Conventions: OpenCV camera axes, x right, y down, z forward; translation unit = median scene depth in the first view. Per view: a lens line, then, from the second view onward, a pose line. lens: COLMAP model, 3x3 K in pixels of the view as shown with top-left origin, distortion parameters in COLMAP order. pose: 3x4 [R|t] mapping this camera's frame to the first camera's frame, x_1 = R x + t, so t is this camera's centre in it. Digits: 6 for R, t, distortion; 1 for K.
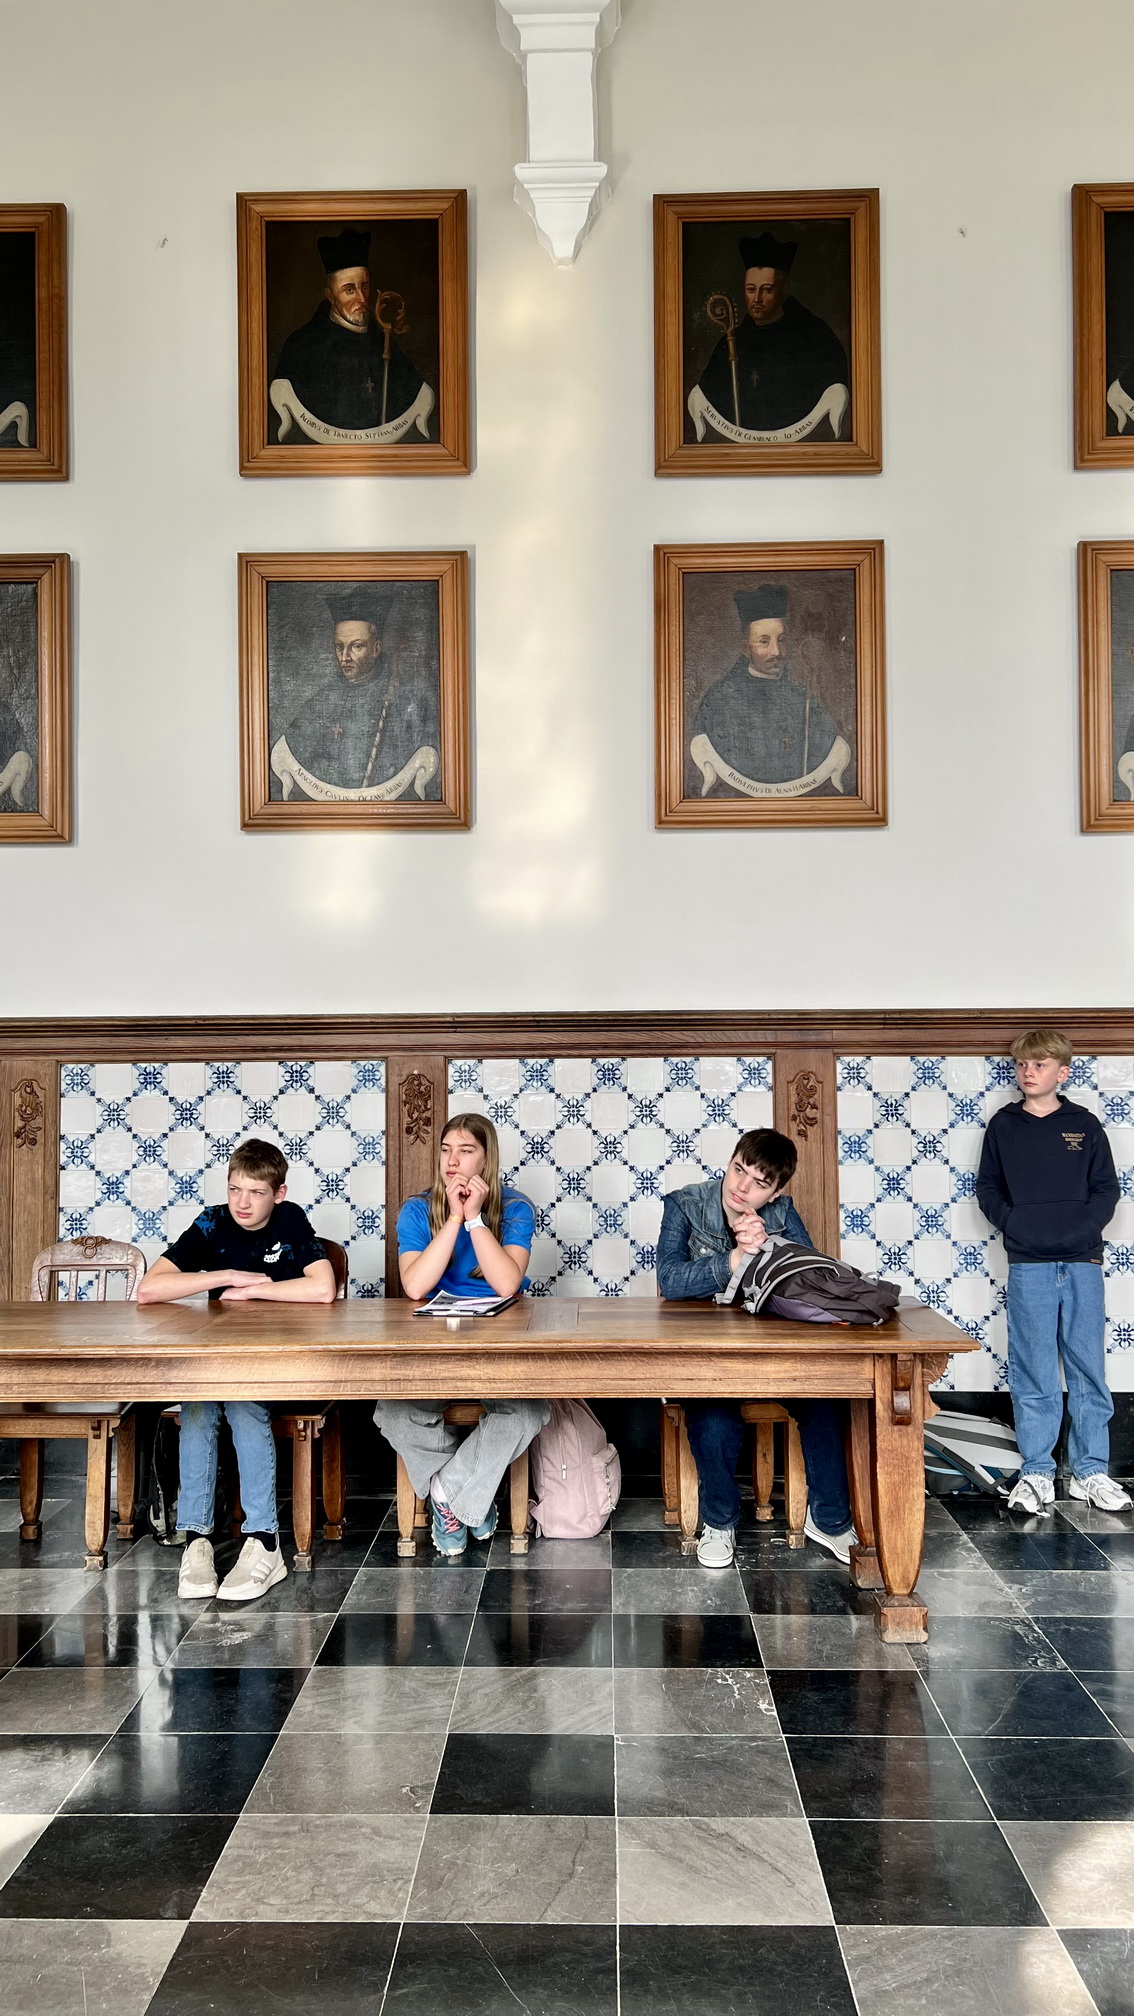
lens RADIAL K [[1860.3, 0, 578.5], [0, 1860.3, 1015.3], [0, 0, 1]] dist [0.043957, 0.000000]
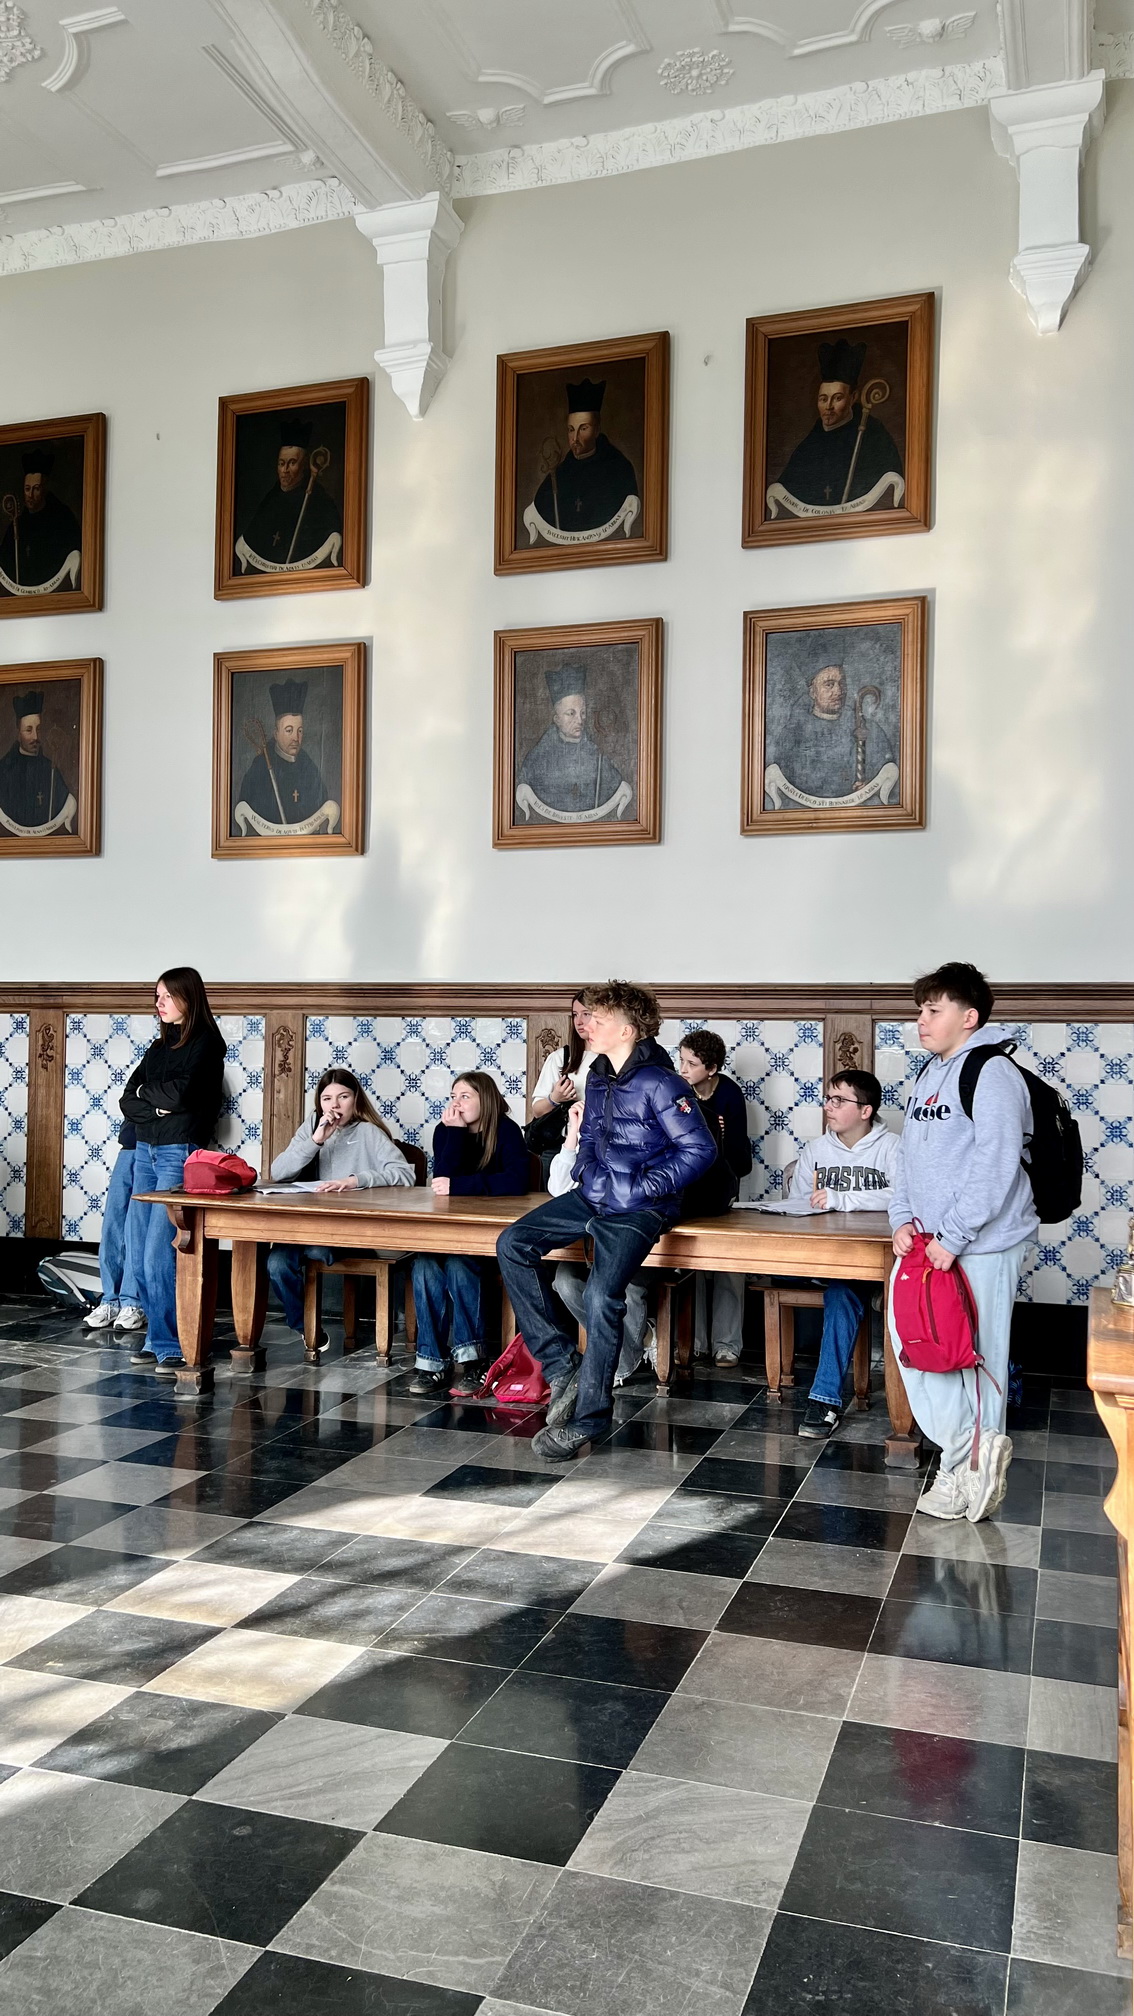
lens RADIAL K [[1514.5, 0, 593.1], [0, 1514.5, 974.9], [0, 0, 1]] dist [0.103727, 0.016190]
pose [[0.951117, 0.007263, -0.308746, 0.446096], [-0.008957, 0.999952, -0.004070, -0.003593], [0.308702, 0.006636, 0.951136, -0.006813]]
